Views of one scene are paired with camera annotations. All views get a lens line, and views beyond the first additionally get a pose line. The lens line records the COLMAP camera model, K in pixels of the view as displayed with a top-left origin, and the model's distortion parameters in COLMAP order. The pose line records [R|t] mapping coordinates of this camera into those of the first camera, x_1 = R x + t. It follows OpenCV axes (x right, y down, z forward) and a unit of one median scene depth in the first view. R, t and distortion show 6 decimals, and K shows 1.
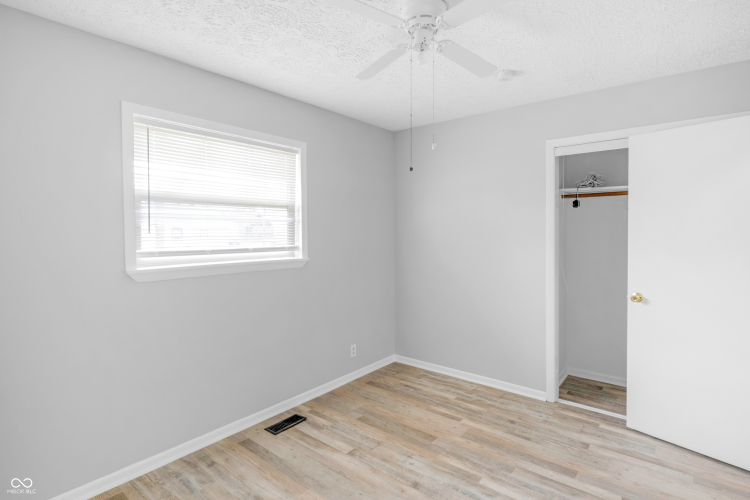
lens RADIAL K [[389.3, 0, 372.1], [0, 389.3, 246.2], [0, 0, 1]] dist [-0.009878, 0.000945]
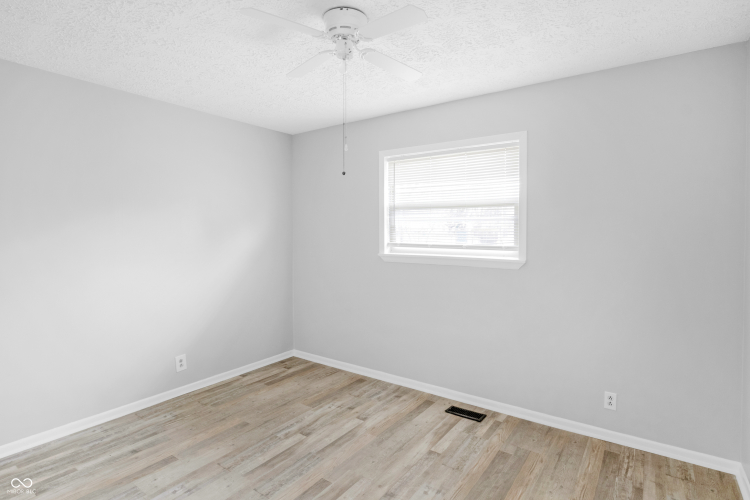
lens RADIAL K [[389.3, 0, 369.8], [0, 389.3, 251.0], [0, 0, 1]] dist [-0.009878, 0.000945]
pose [[0.045149, 0.054788, -0.997477, 0.756801], [-0.039137, 0.997825, 0.053036, -0.025782], [0.998213, 0.036644, 0.047195, 0.645662]]
